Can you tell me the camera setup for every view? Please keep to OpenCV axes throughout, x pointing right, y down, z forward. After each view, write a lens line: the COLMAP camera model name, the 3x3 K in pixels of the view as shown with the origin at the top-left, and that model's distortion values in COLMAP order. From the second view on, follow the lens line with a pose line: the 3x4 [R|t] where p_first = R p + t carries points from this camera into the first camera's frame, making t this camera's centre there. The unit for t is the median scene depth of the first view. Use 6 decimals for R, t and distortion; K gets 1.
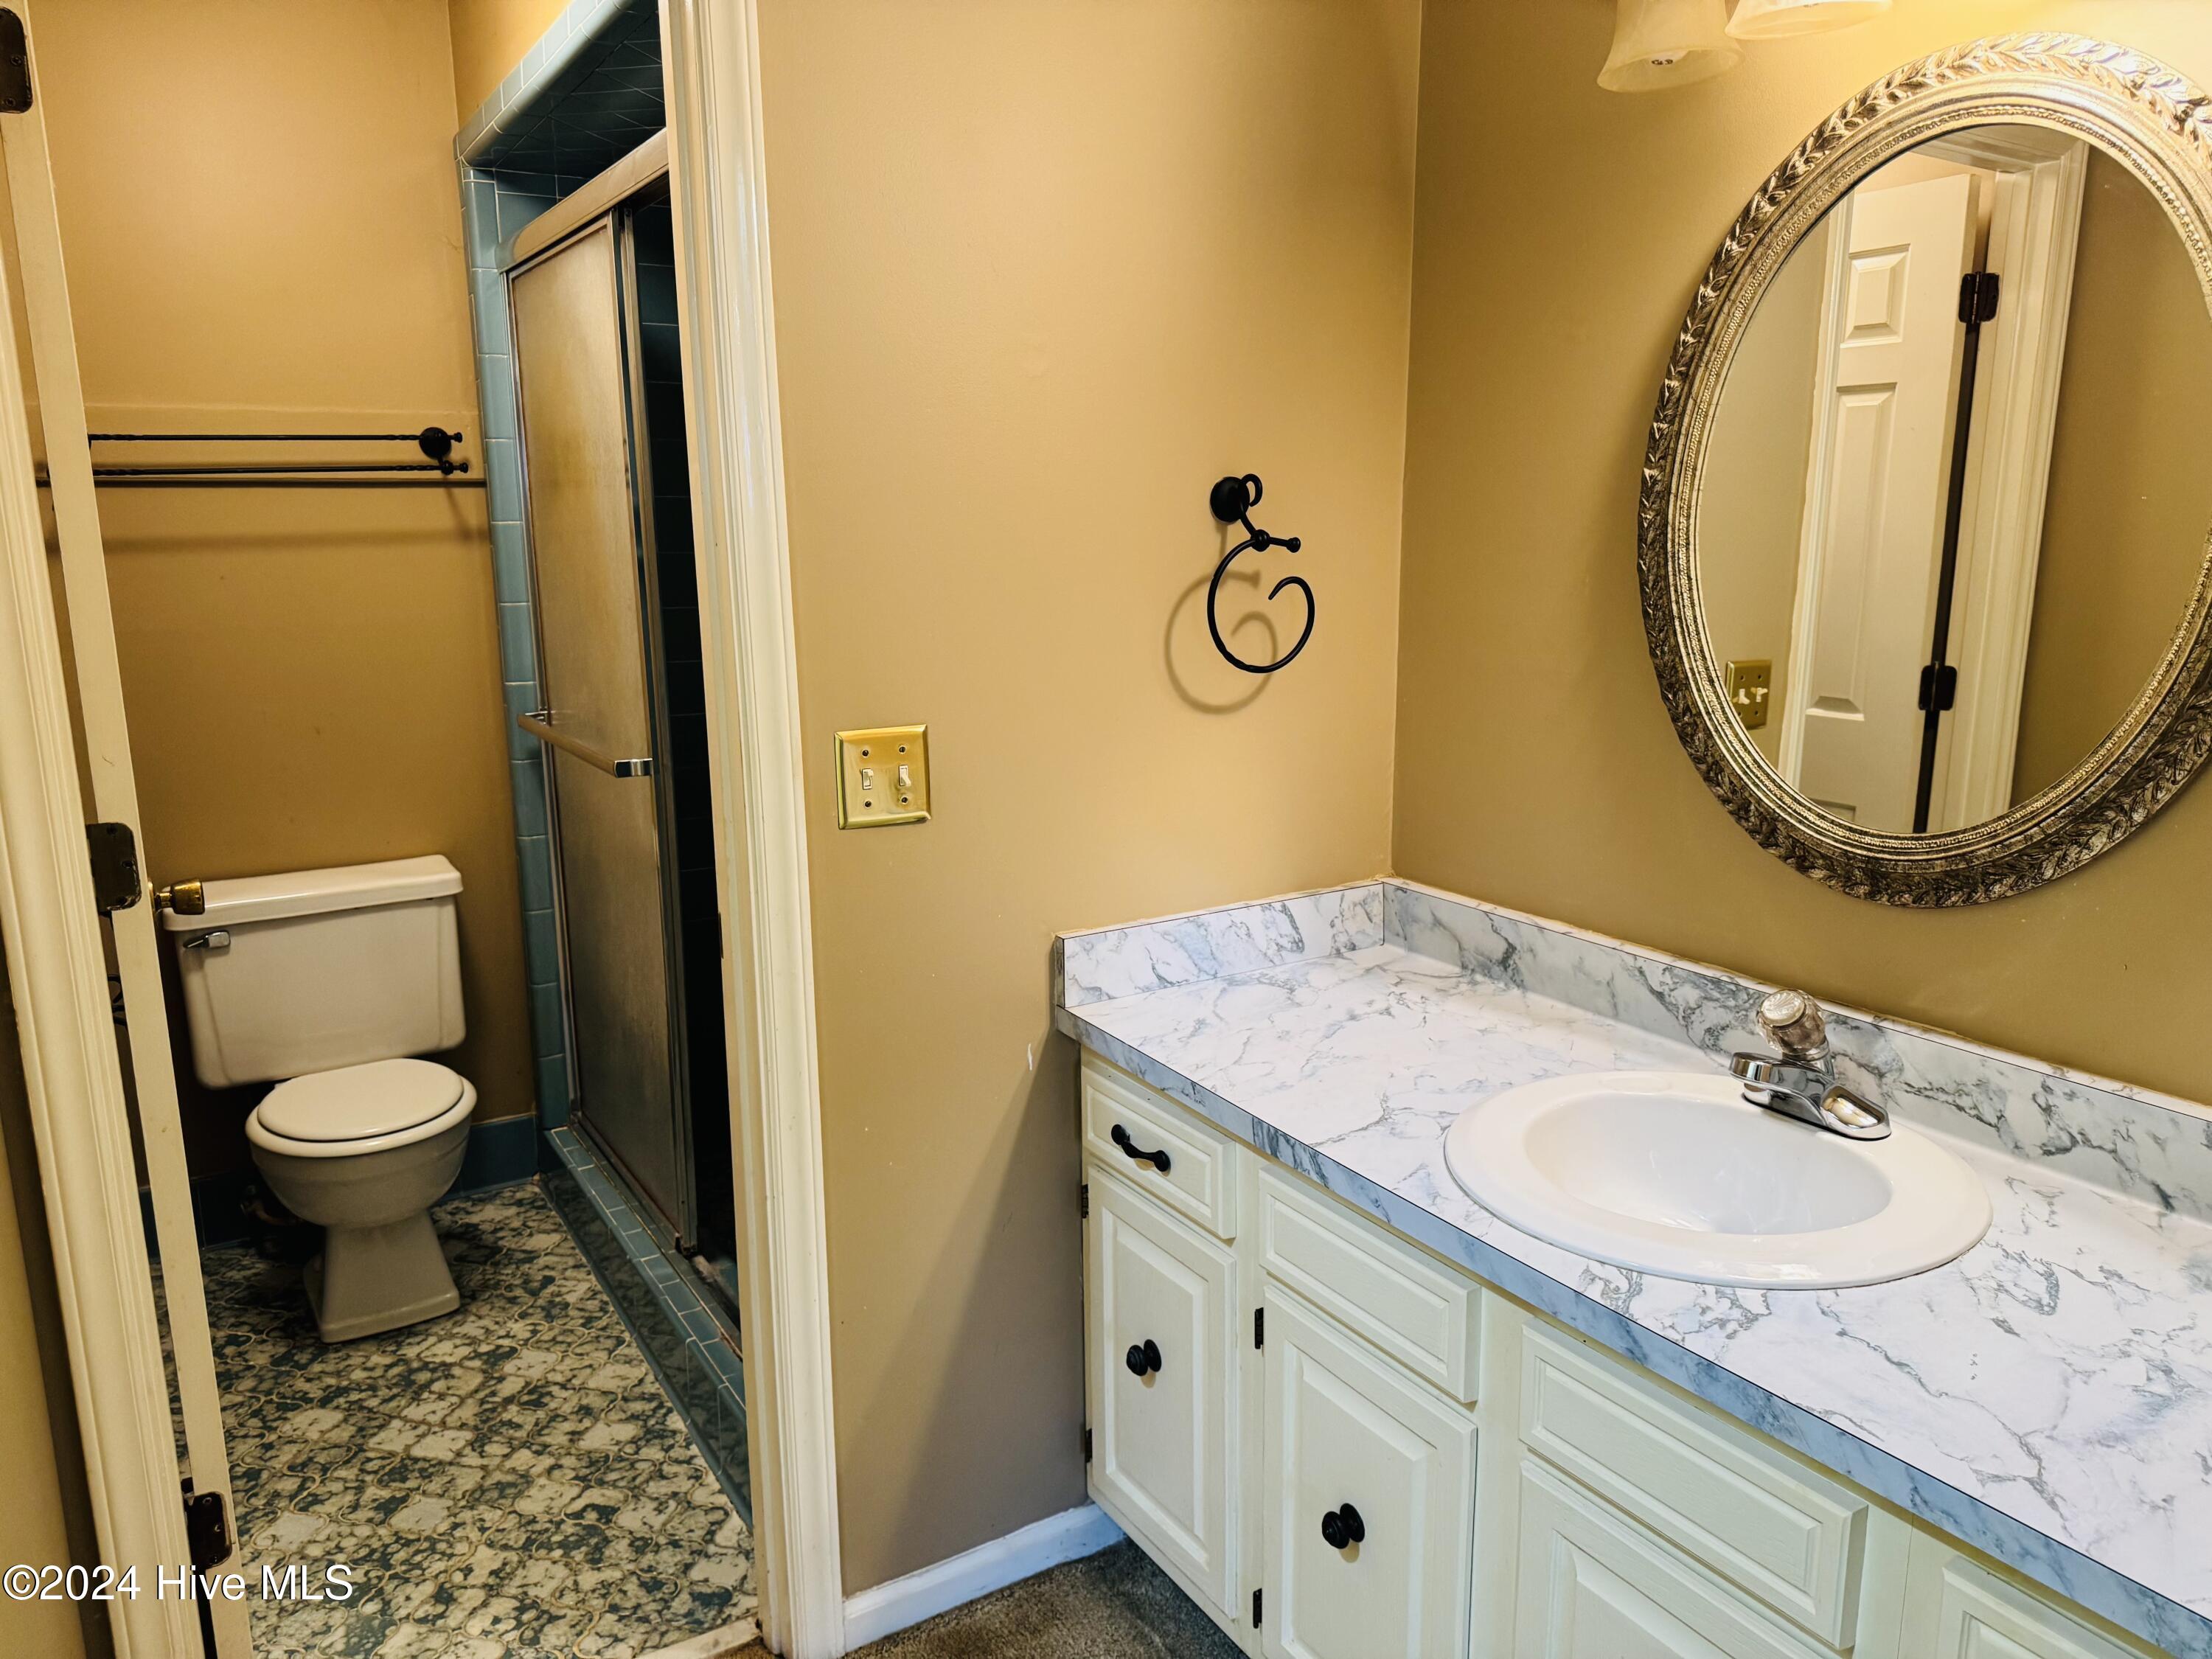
lens RADIAL K [[1564.7, 0, 1102.4], [0, 1564.7, 794.5], [0, 0, 1]] dist [0.005794, -0.000608]
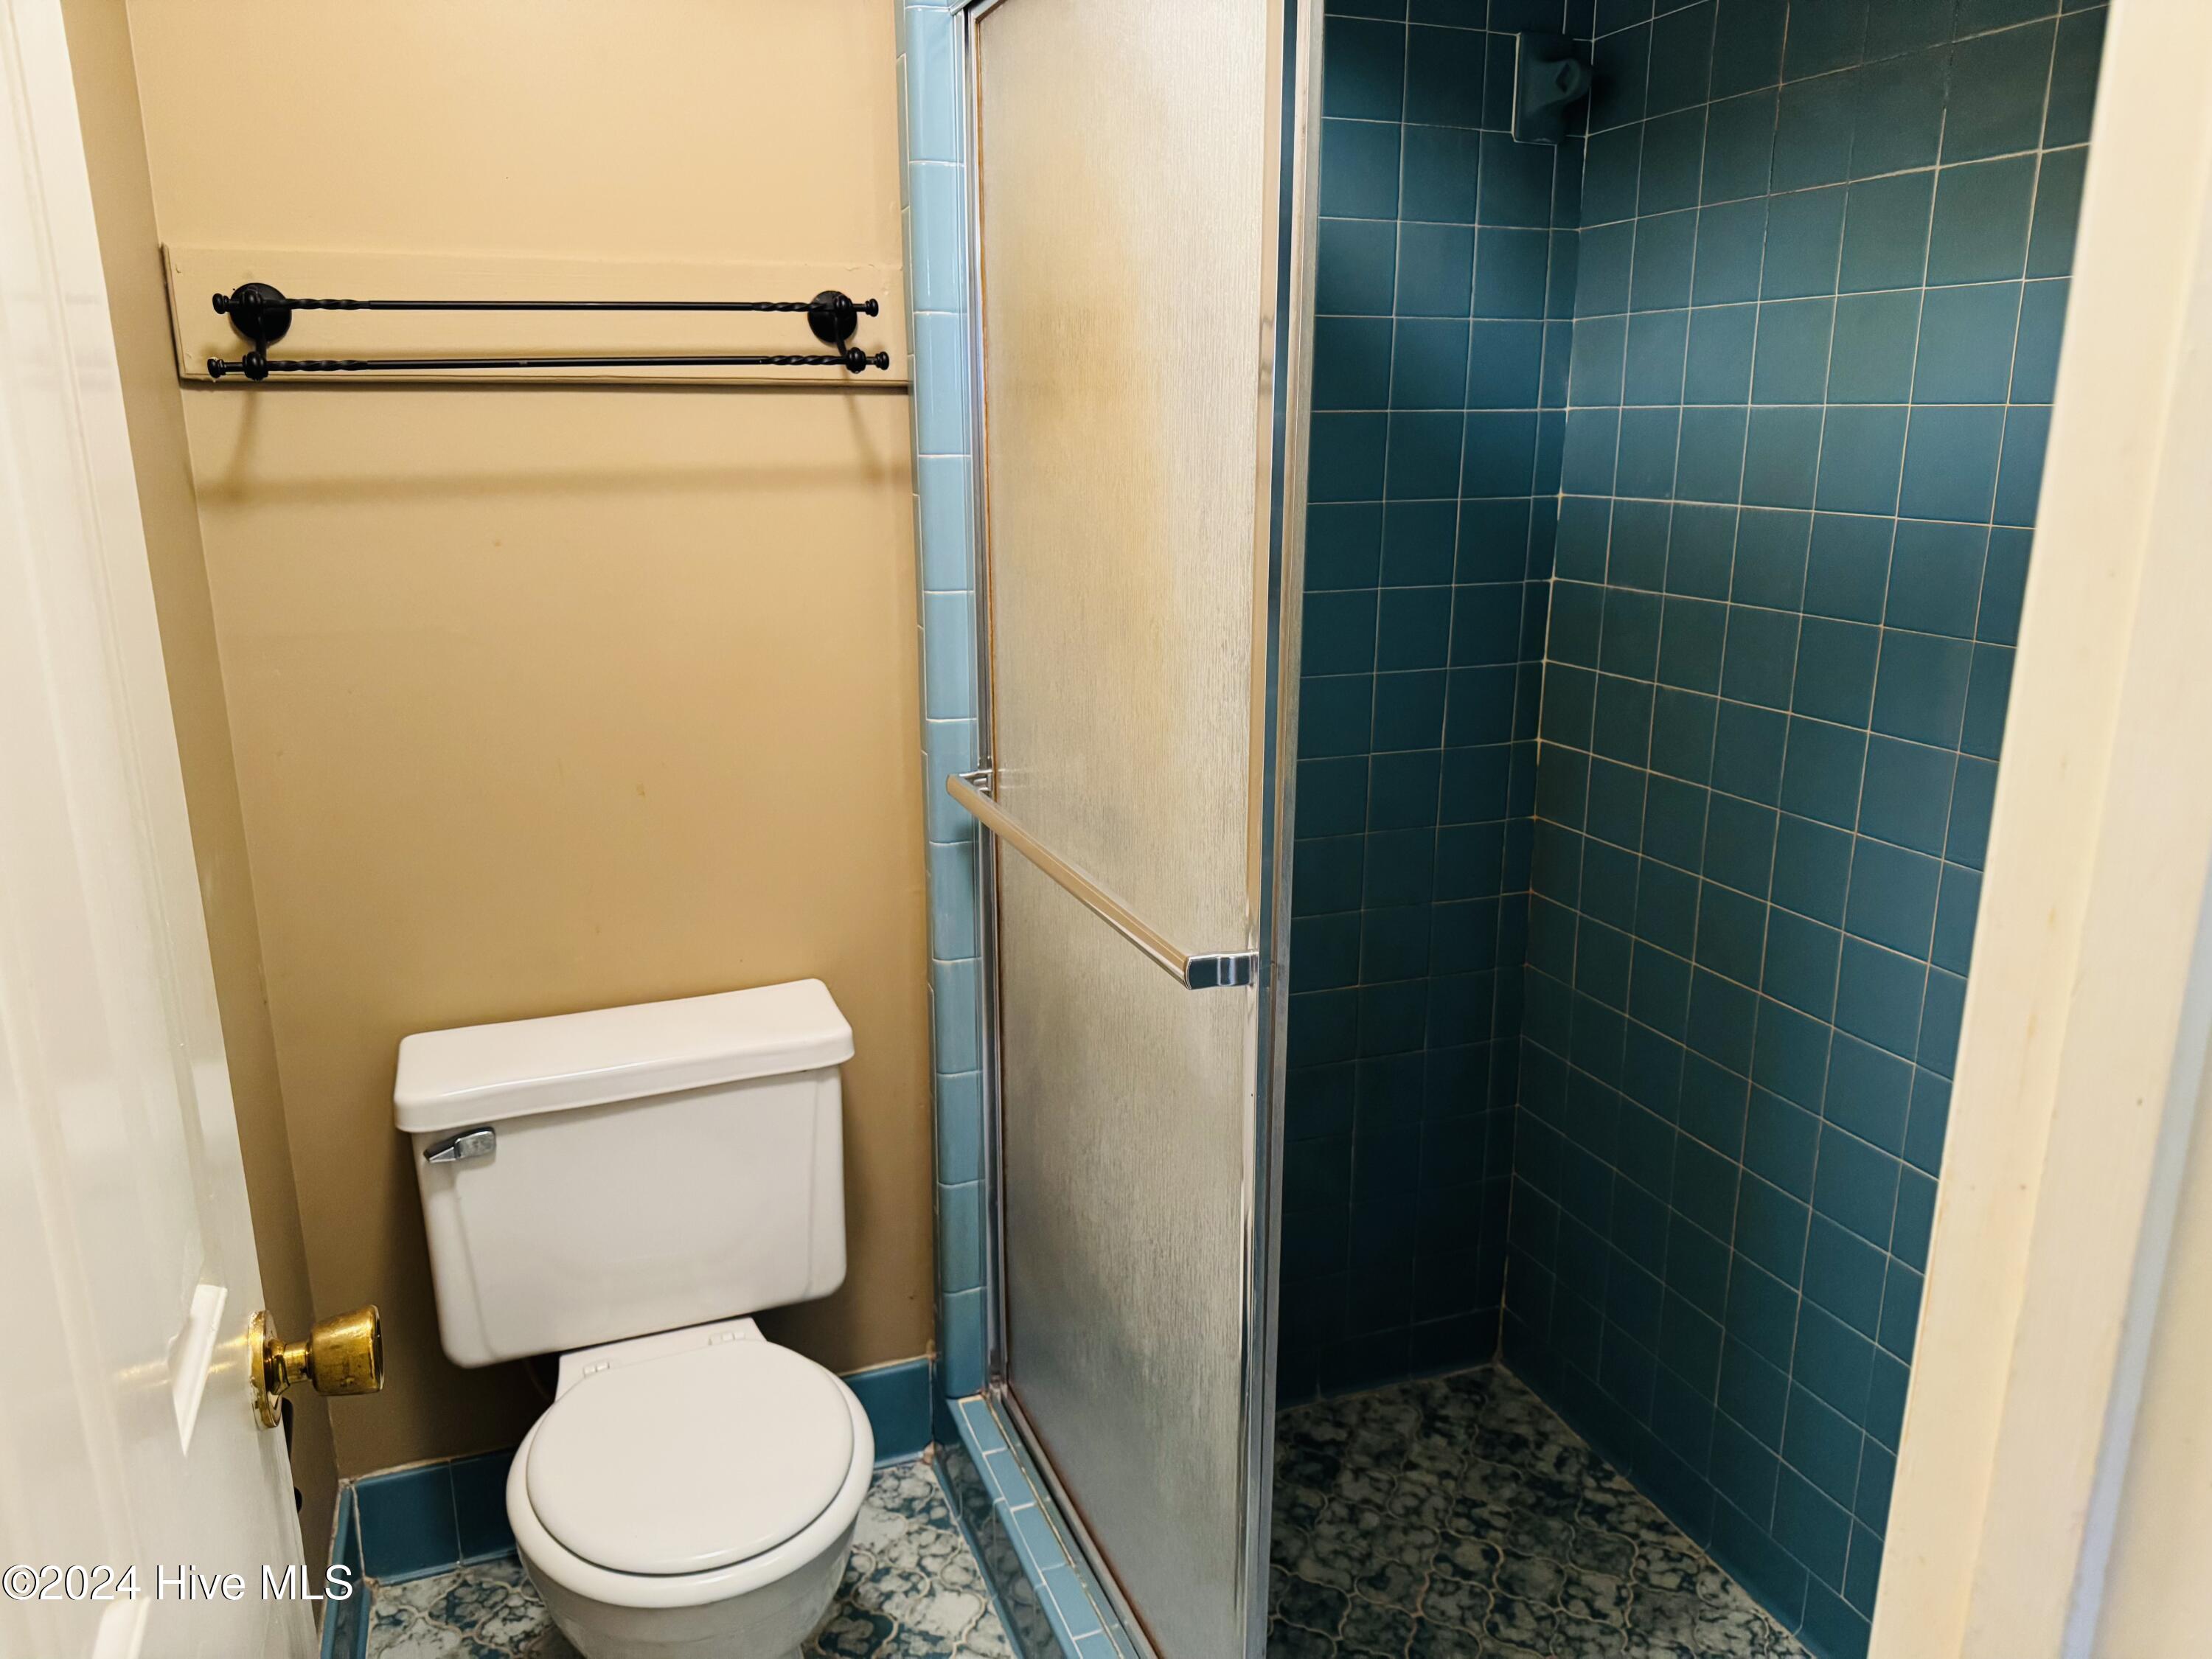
lens RADIAL K [[1559.1, 0, 1119.3], [0, 1559.1, 843.7], [0, 0, 1]] dist [0.101313, -0.160395]
pose [[0.984329, 0.064452, -0.164144, -0.205770], [-0.050331, 0.994779, 0.088781, -0.083020], [0.169009, -0.079128, 0.982433, 0.409289]]
